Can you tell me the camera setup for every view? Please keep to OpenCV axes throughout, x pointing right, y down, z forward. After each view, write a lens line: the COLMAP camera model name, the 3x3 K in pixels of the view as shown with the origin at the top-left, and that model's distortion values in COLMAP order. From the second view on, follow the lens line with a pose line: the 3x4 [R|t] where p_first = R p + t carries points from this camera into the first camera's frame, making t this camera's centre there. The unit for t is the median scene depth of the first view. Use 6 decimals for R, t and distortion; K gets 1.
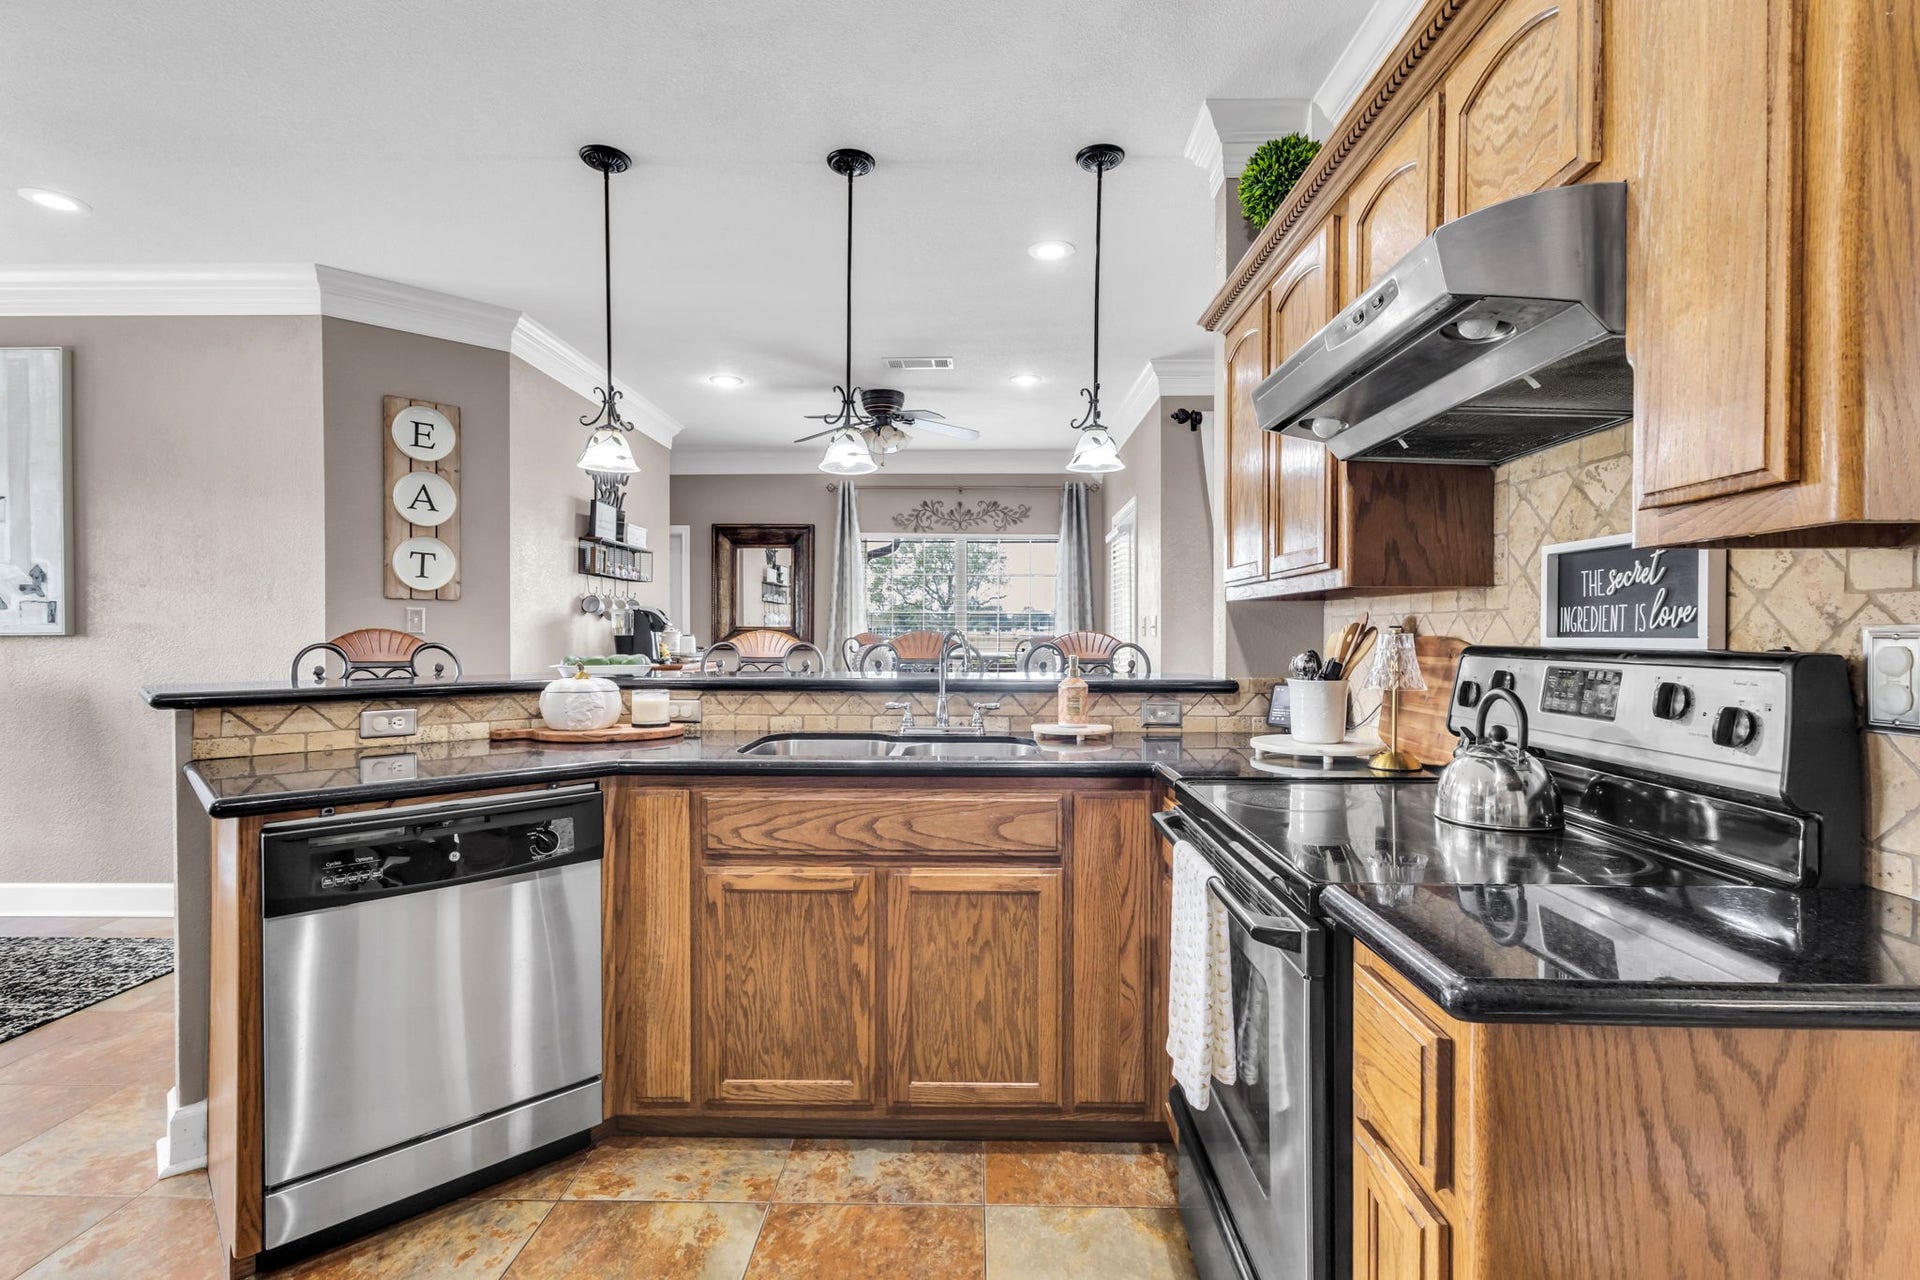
lens RADIAL K [[884.4, 0, 974.2], [0, 884.4, 640.1], [0, 0, 1]] dist [-0.004060, -0.000025]
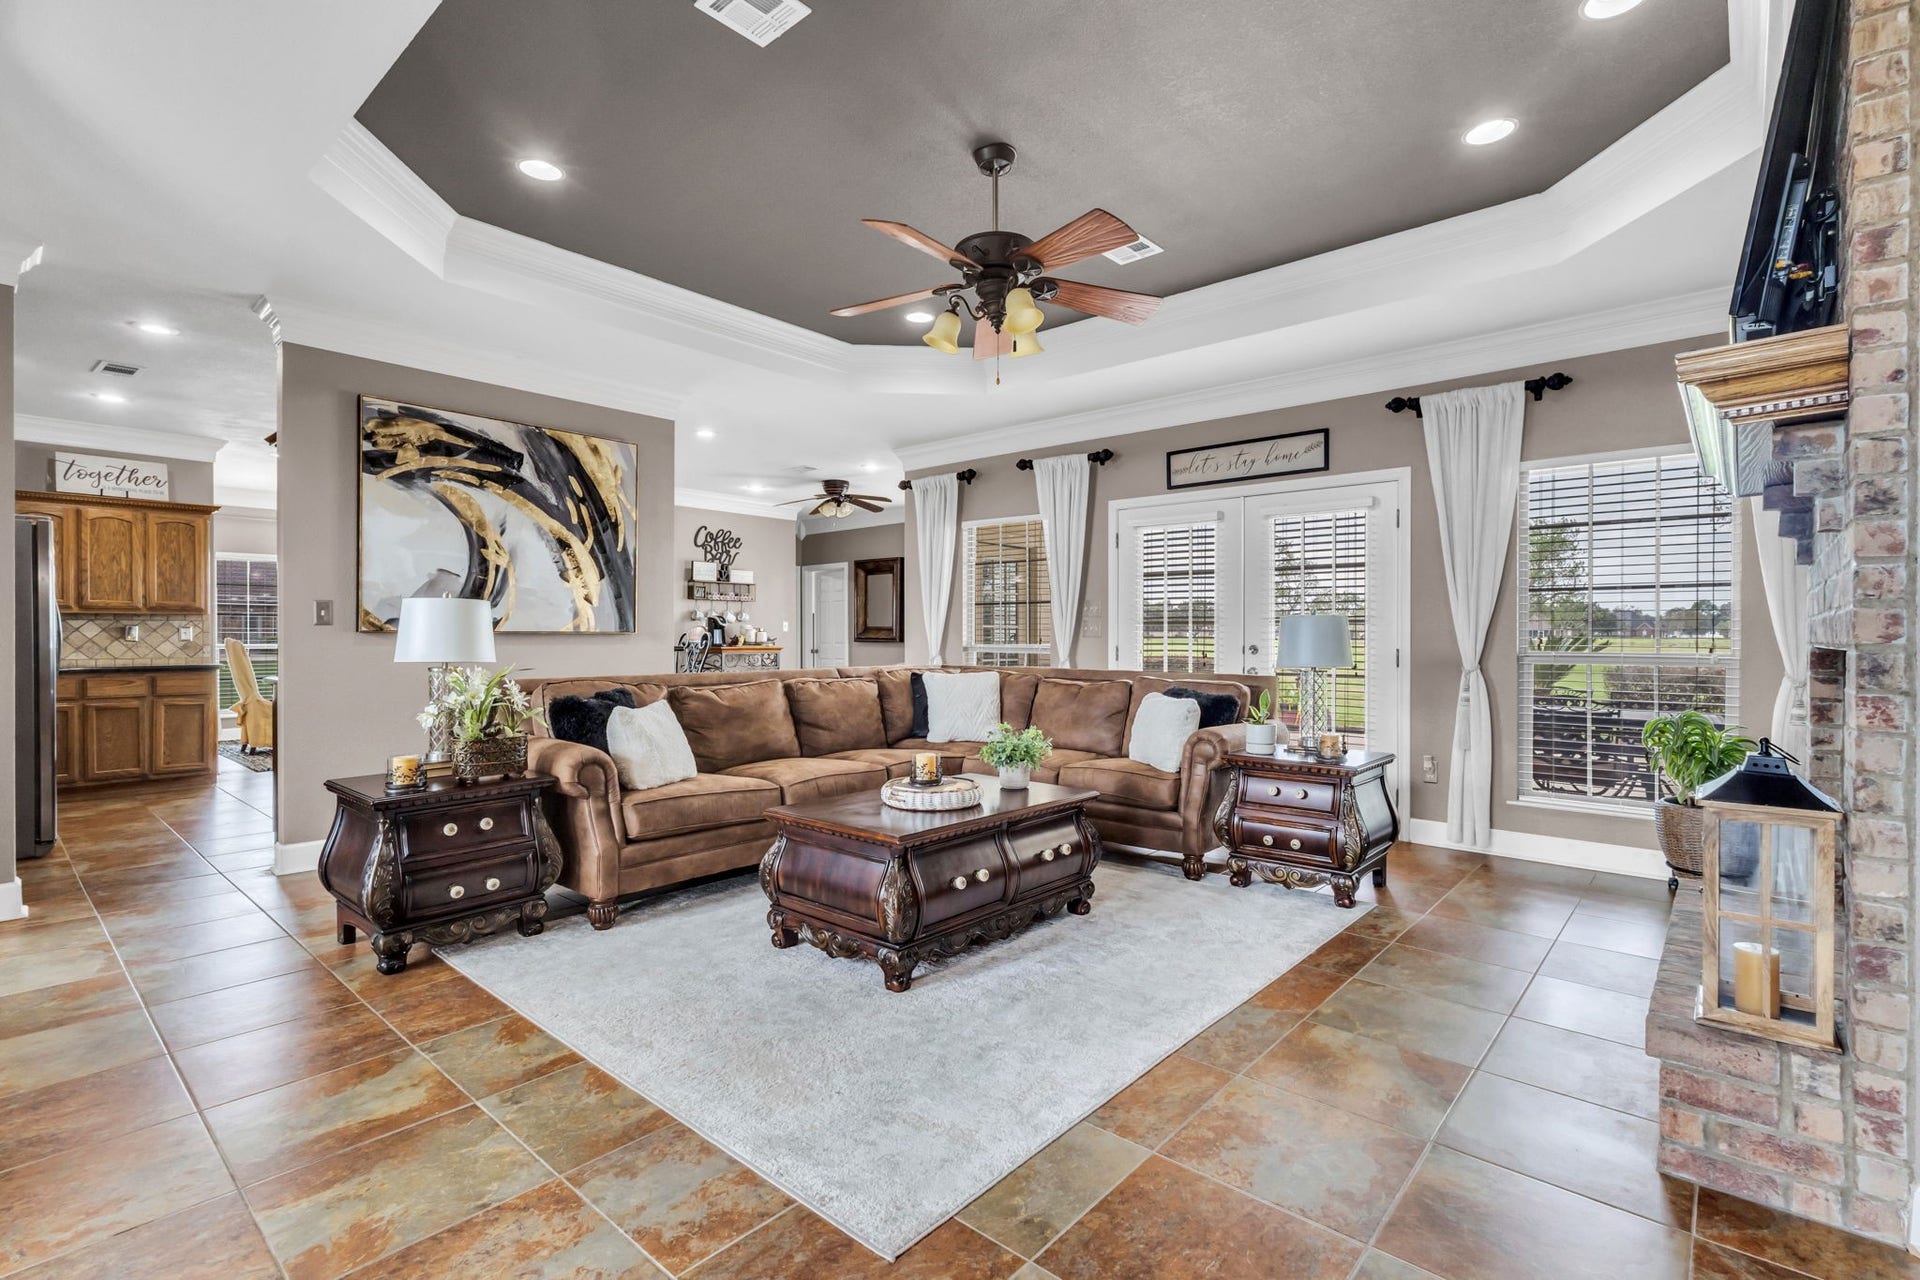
lens RADIAL K [[880.5, 0, 966.7], [0, 880.5, 638.0], [0, 0, 1]] dist [0.002321, 0.001081]
pose [[0.765750, 0.001930, -0.643135, 1.203498], [-0.006031, 0.999973, -0.004180, 0.013835], [0.643110, 0.007080, 0.765741, -0.081670]]
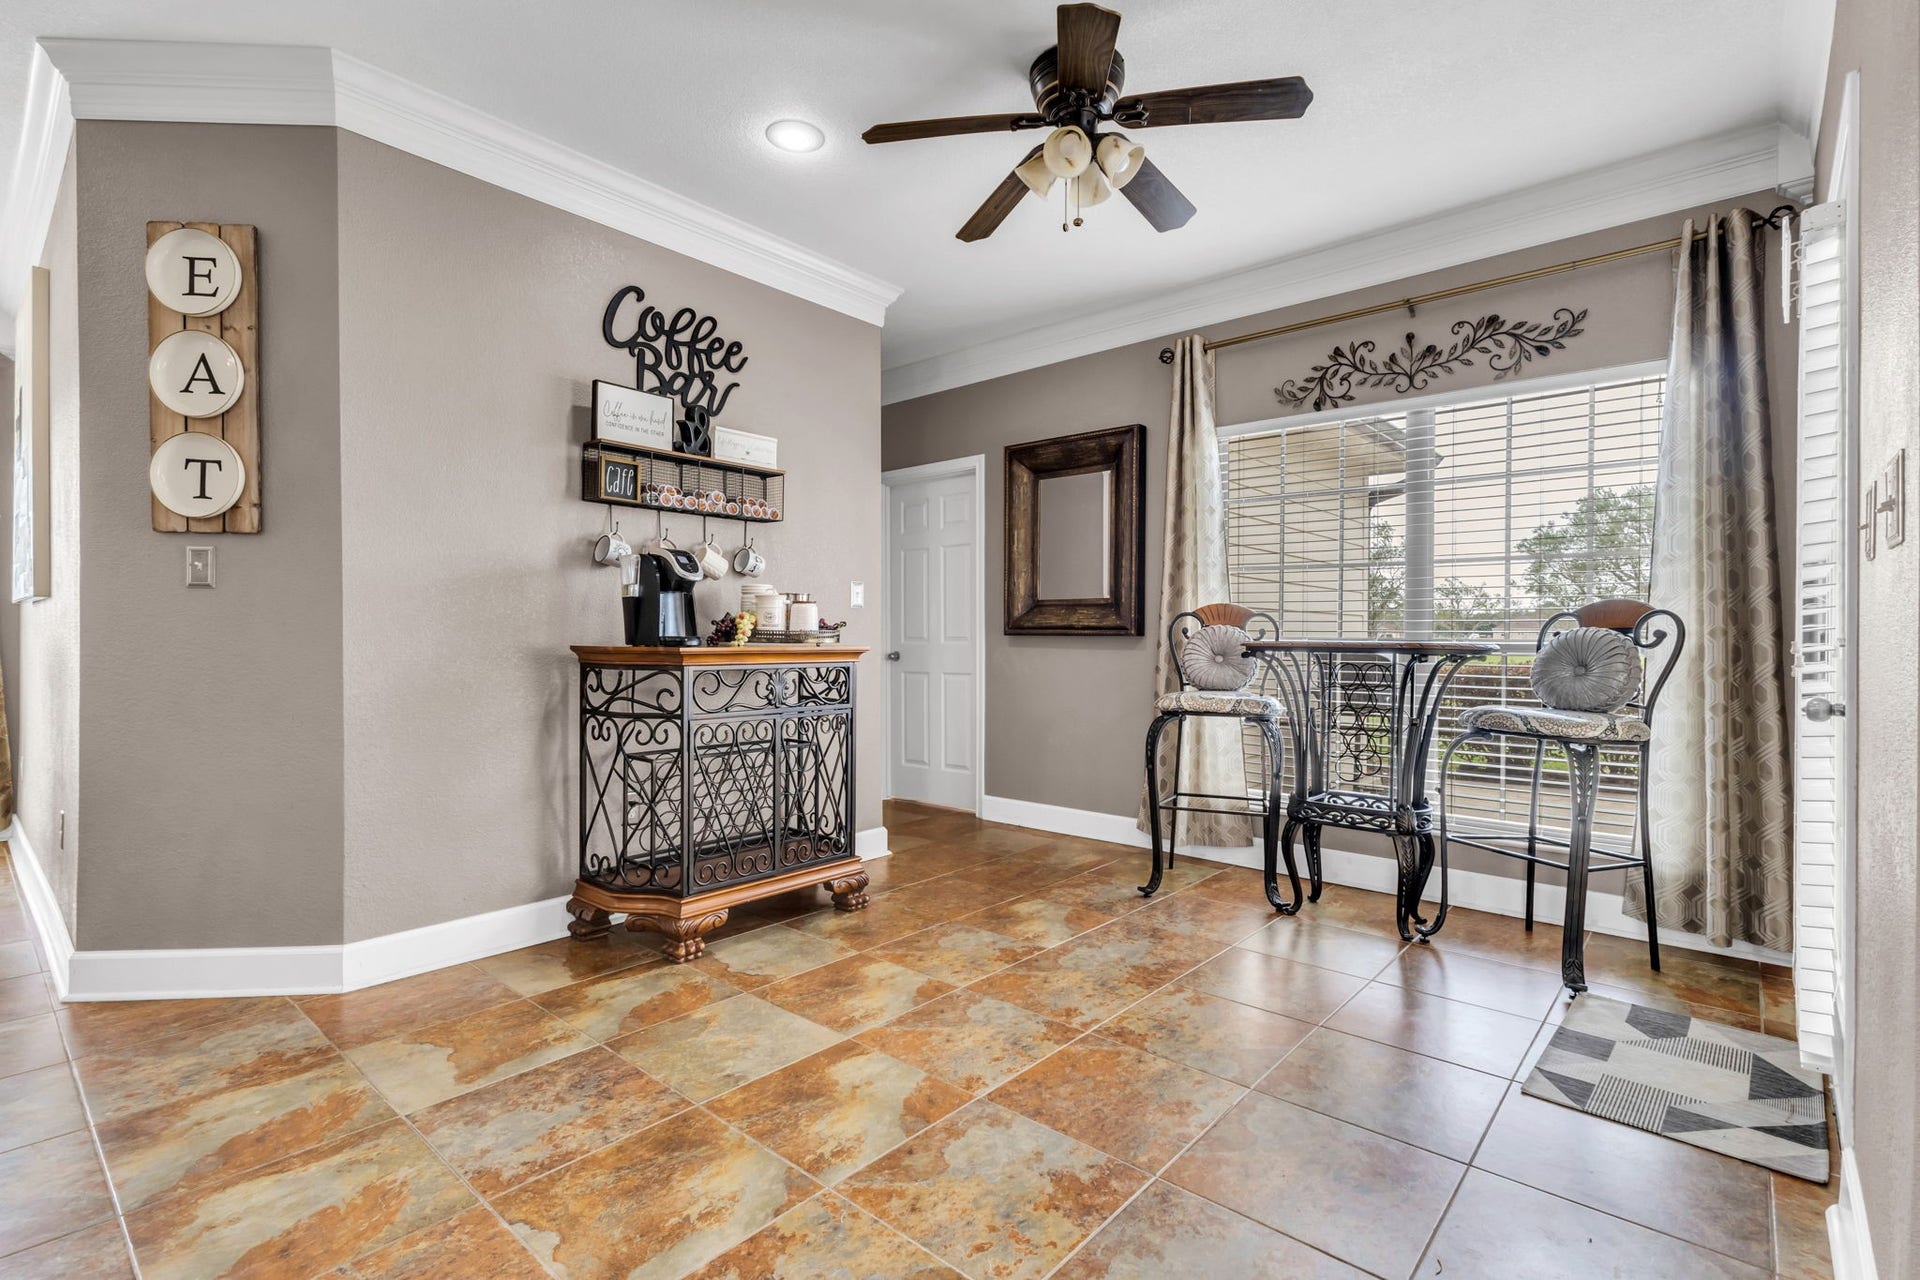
lens RADIAL K [[884.4, 0, 955.3], [0, 884.4, 639.8], [0, 0, 1]] dist [-0.004060, -0.000025]
pose [[0.758481, 0.004785, -0.651677, 0.159286], [-0.006638, 0.999978, -0.000383, 0.021501], [0.651661, 0.004617, 0.758496, 0.661537]]
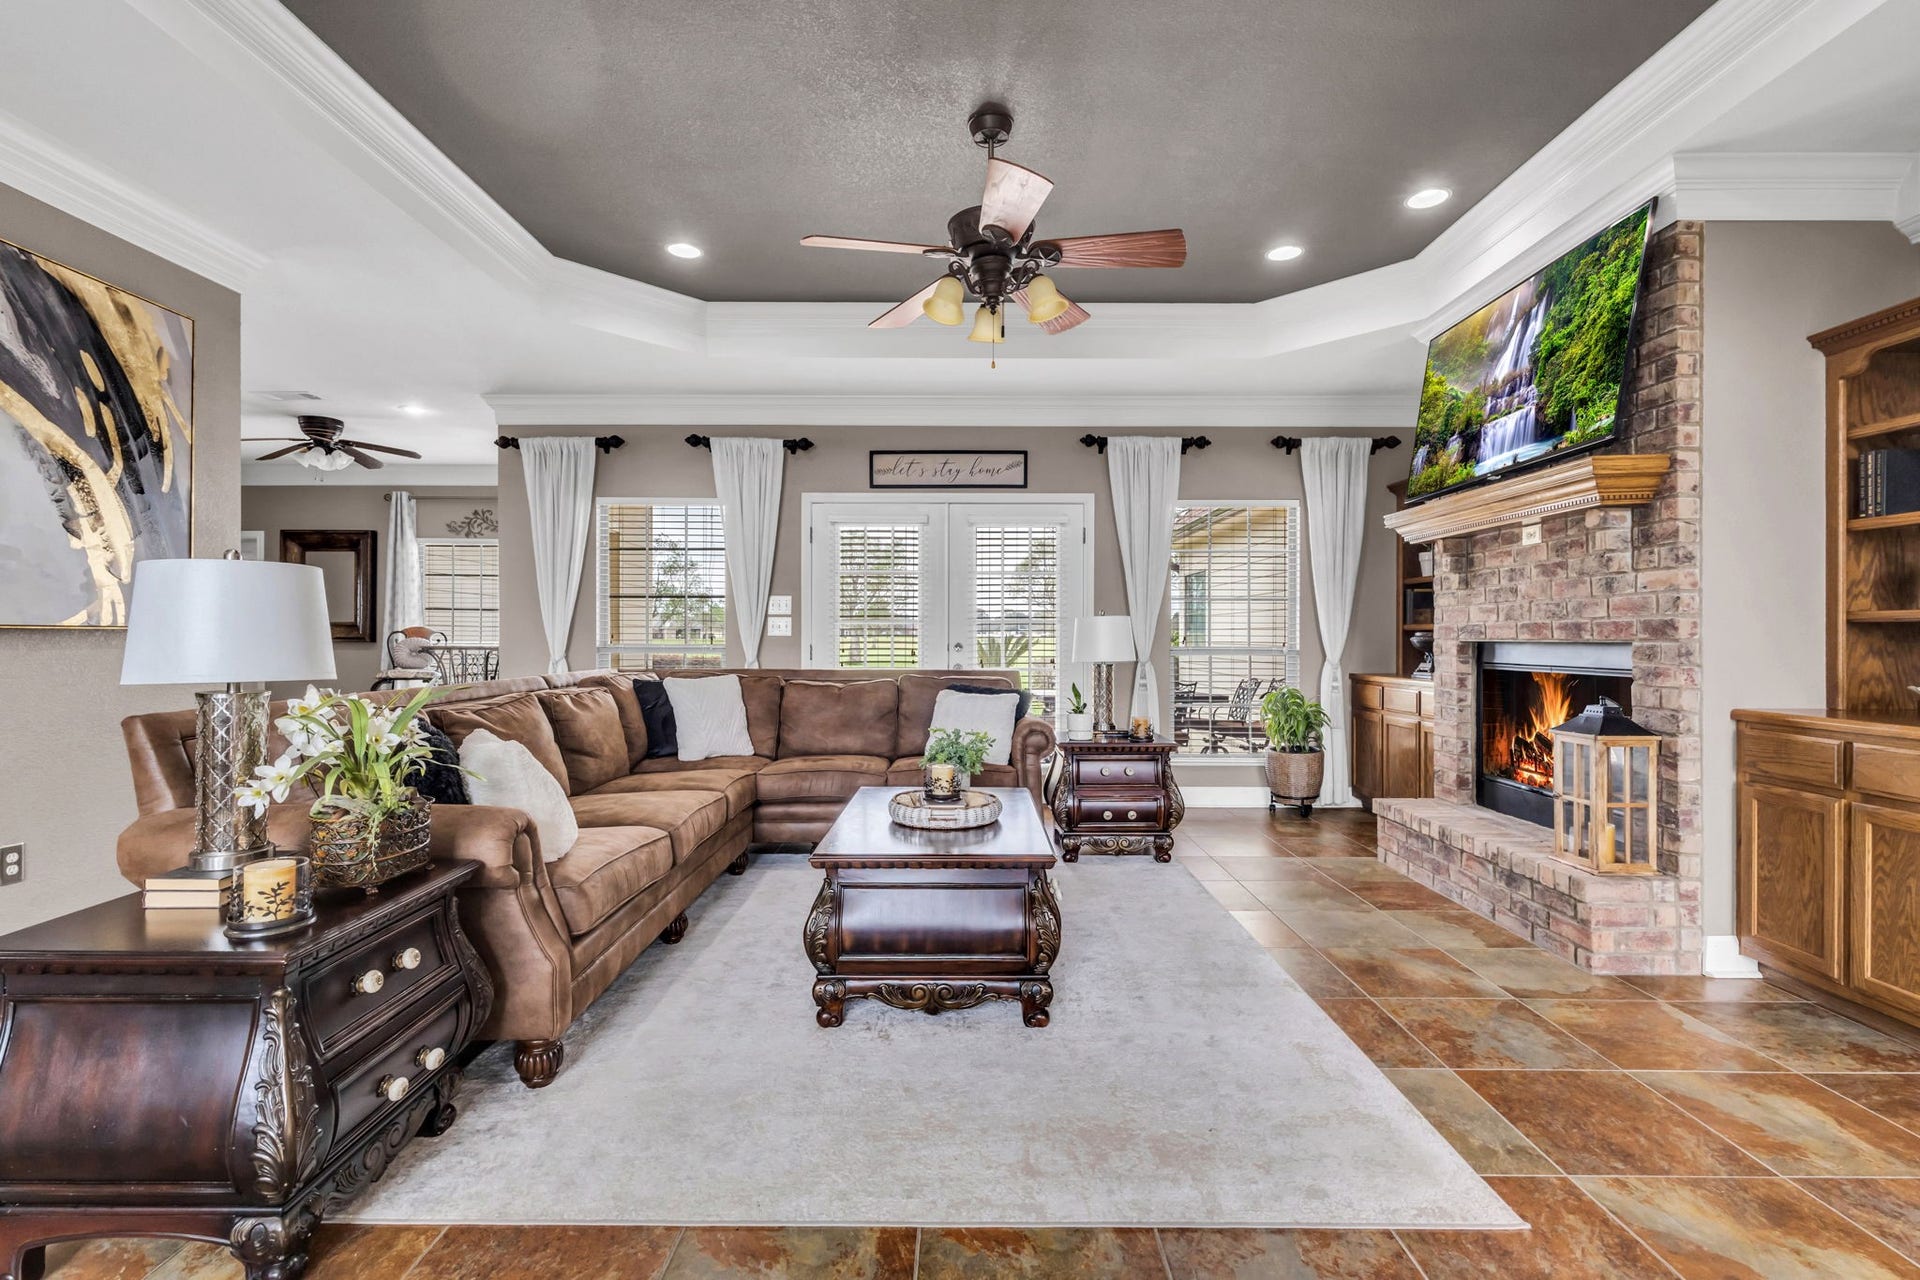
lens RADIAL K [[880.5, 0, 962.7], [0, 880.5, 636.9], [0, 0, 1]] dist [0.002321, 0.001081]
pose [[0.999870, 0.000803, 0.016125, 0.776108], [-0.000693, 0.999976, -0.006869, 0.015892], [-0.016130, 0.006856, 0.999846, -0.182447]]
